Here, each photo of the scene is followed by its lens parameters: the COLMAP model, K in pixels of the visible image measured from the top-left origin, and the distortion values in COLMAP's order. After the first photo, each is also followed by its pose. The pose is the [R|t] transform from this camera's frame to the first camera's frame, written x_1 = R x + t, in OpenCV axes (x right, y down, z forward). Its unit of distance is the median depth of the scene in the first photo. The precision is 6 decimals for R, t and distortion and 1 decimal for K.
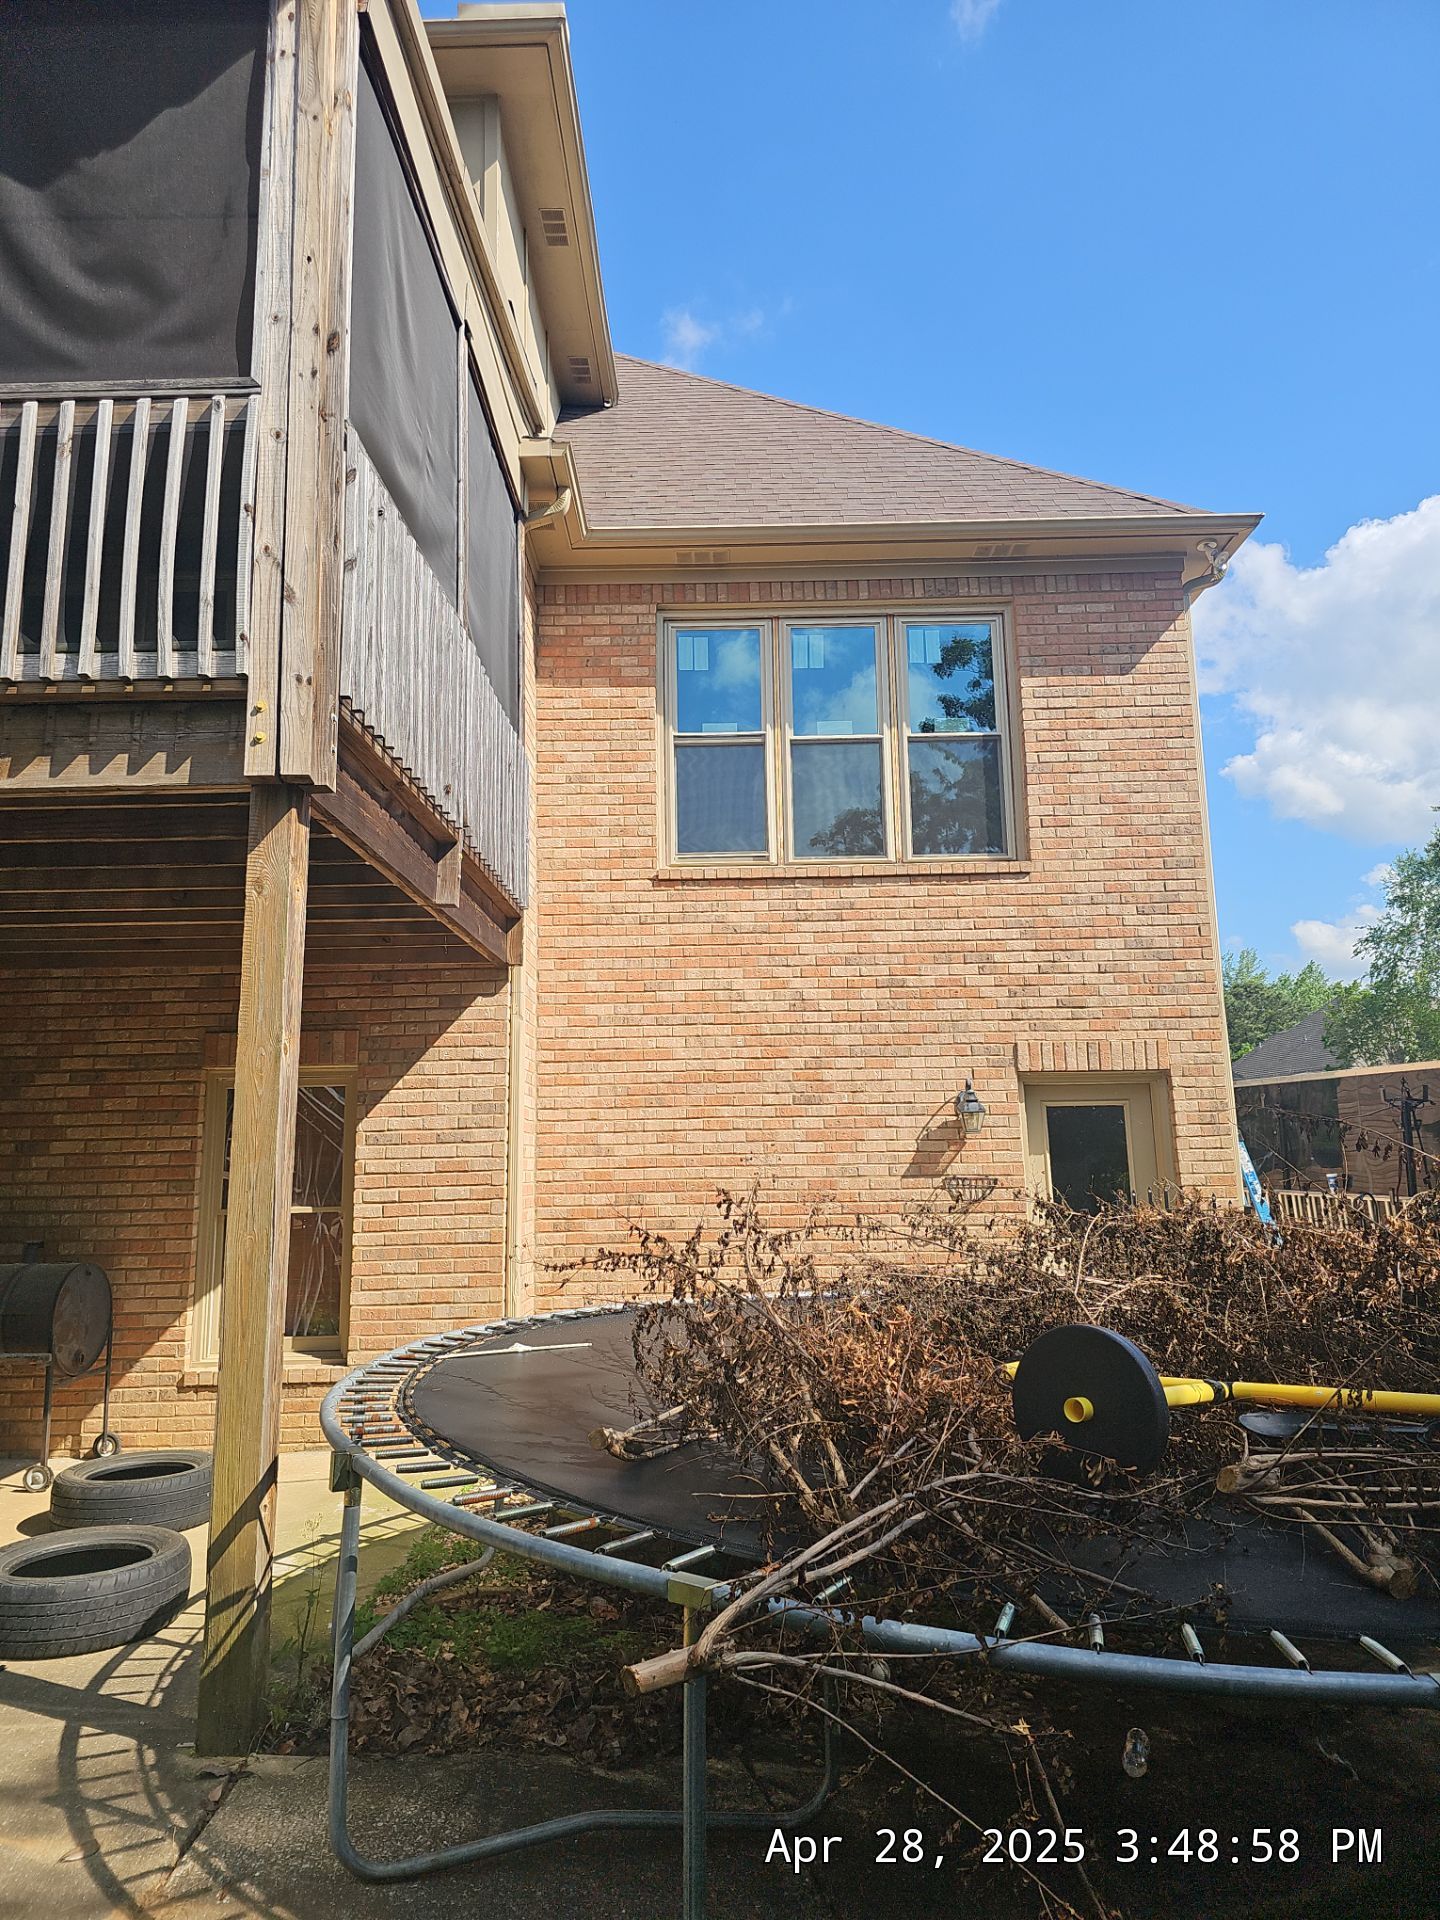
lens RADIAL K [[1260.7, 0, 734.1], [0, 1260.7, 953.3], [0, 0, 1]] dist [0.138504, -0.258773]
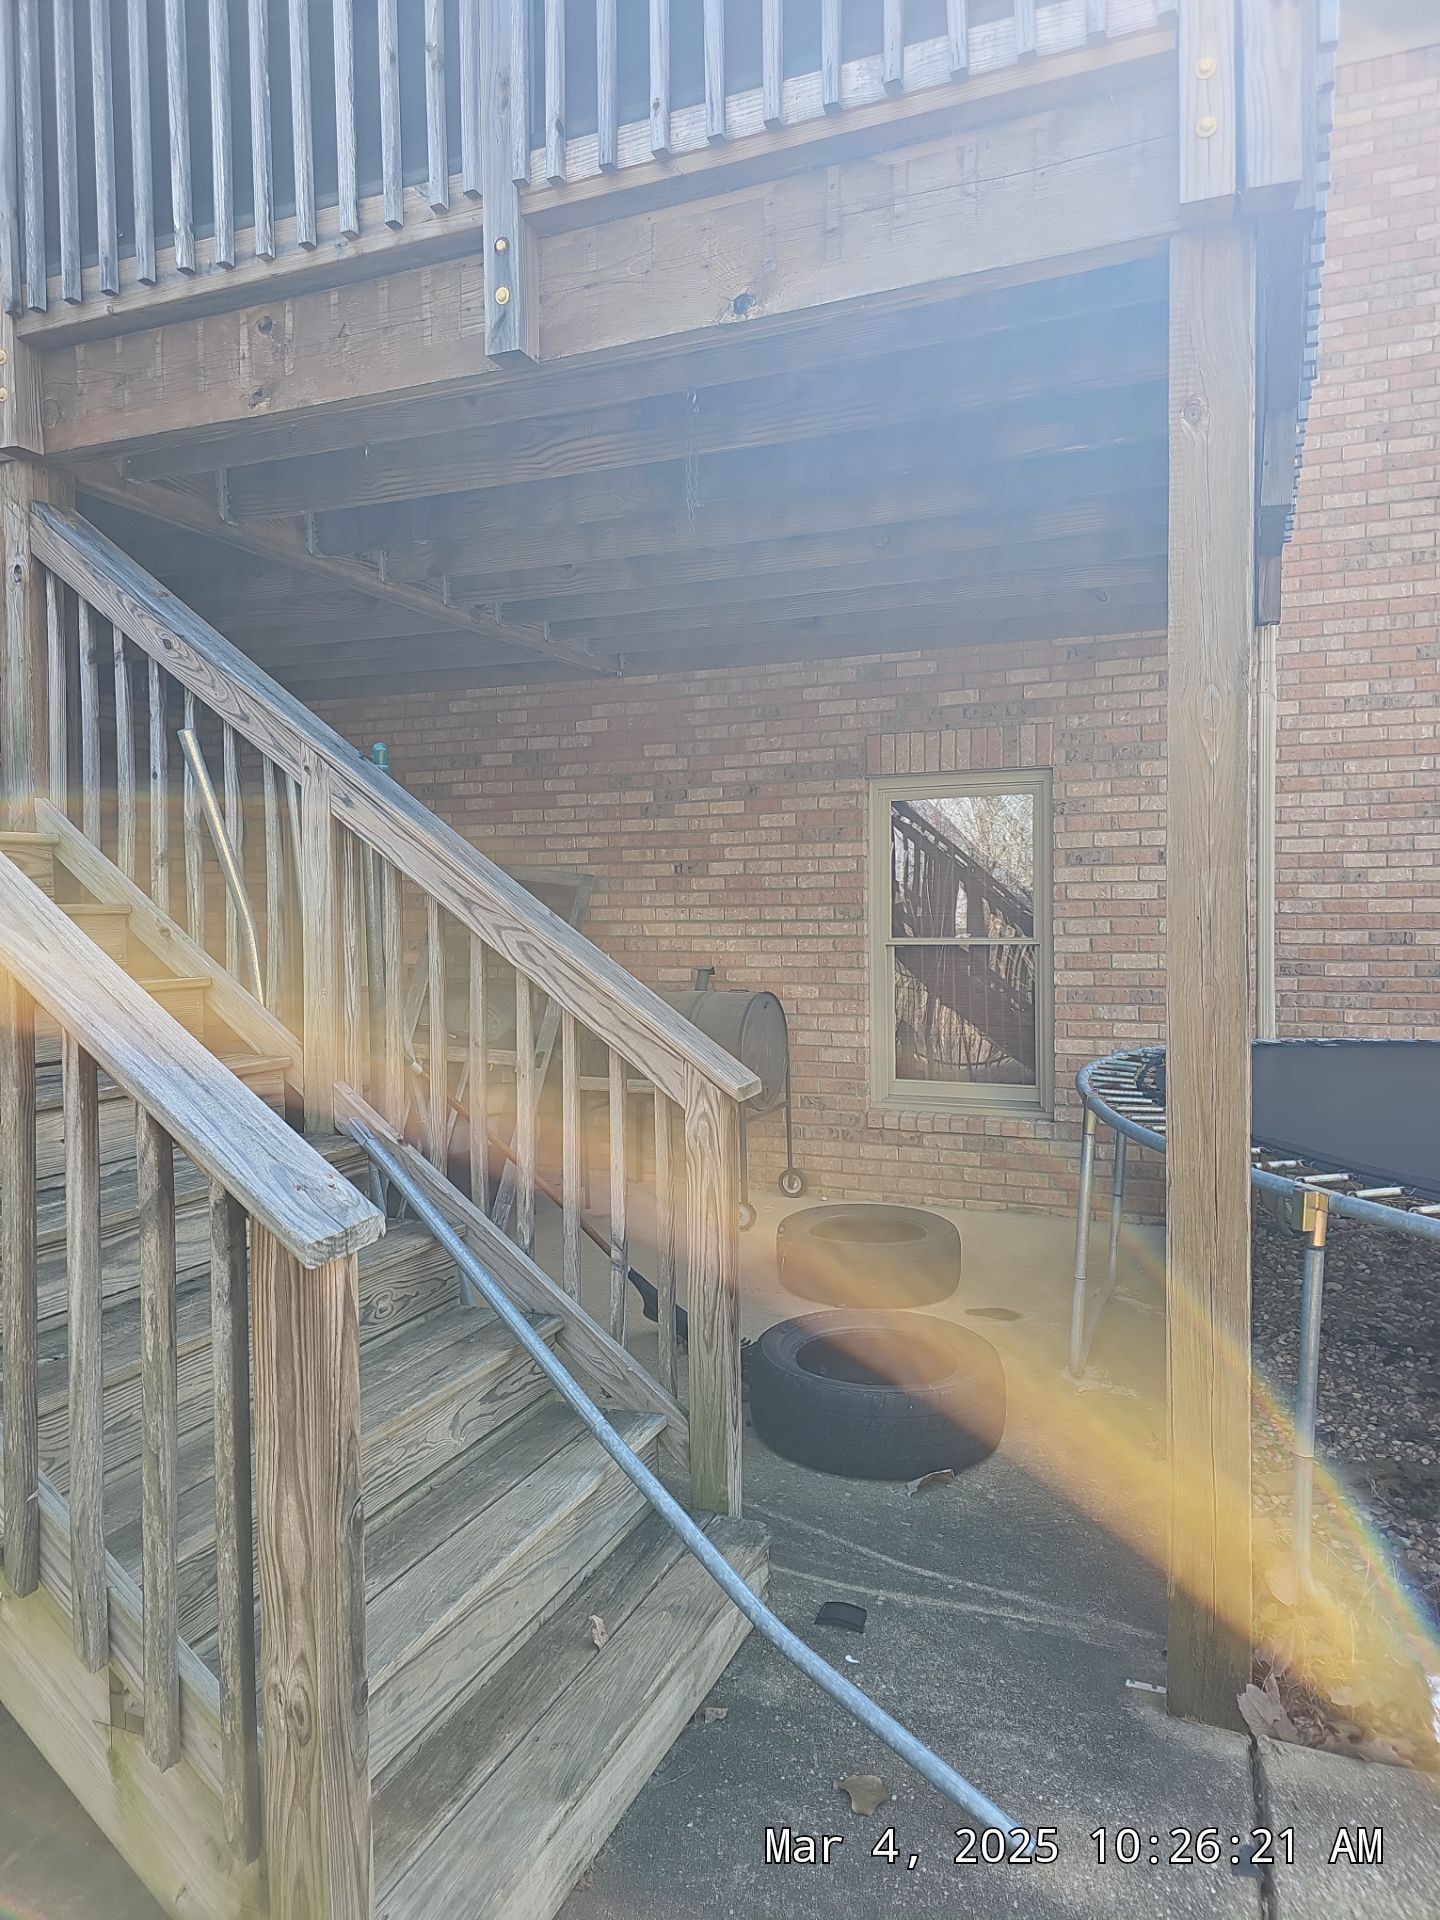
lens RADIAL K [[1260.7, 0, 734.1], [0, 1260.7, 953.3], [0, 0, 1]] dist [0.138504, -0.258773]
pose [[0.927029, 0.026290, -0.374066, -0.171633], [0.051356, 0.979239, 0.196097, 0.033821], [0.371455, -0.200999, 0.906433, 0.168536]]
